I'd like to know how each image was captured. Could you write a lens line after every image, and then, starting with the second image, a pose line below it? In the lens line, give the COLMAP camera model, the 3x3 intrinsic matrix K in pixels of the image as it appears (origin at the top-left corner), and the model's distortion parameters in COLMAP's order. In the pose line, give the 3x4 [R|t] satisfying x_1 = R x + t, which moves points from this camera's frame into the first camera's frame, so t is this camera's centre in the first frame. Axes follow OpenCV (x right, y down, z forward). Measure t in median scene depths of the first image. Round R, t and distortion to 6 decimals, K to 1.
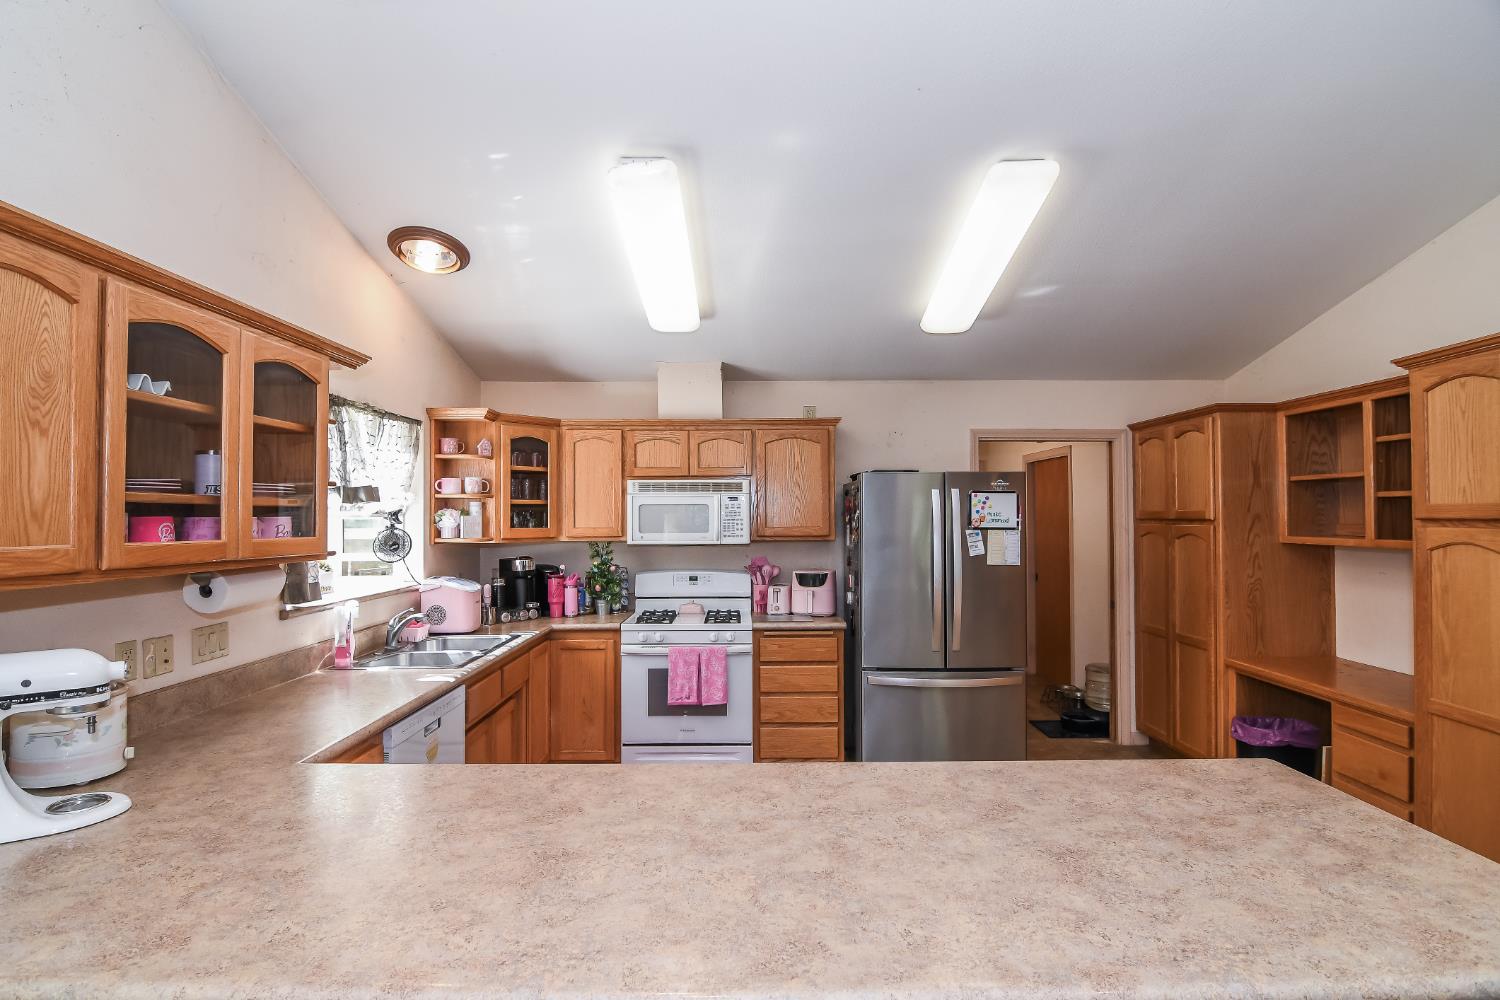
lens RADIAL K [[743.4, 0, 752.7], [0, 743.4, 504.7], [0, 0, 1]] dist [0.000366, -0.015067]
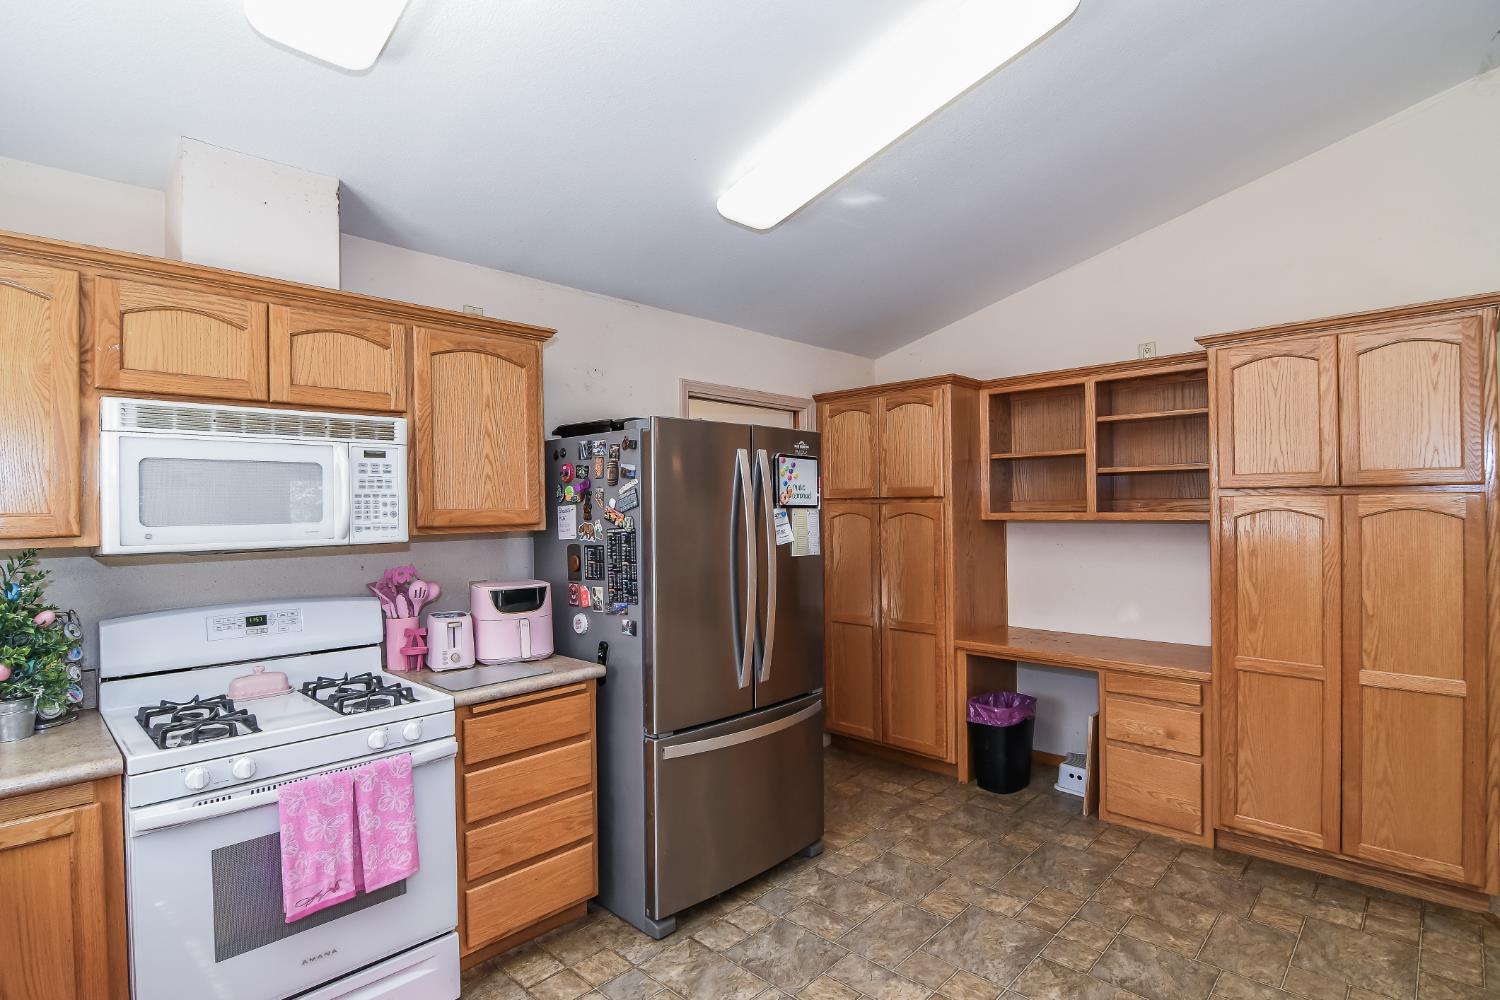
lens RADIAL K [[743.4, 0, 752.7], [0, 743.4, 504.7], [0, 0, 1]] dist [0.000366, -0.015067]
pose [[0.694744, -0.002579, 0.719252, -0.223790], [-0.000682, 0.999991, 0.004244, 0.025500], [-0.719257, -0.003439, 0.694736, 0.492173]]
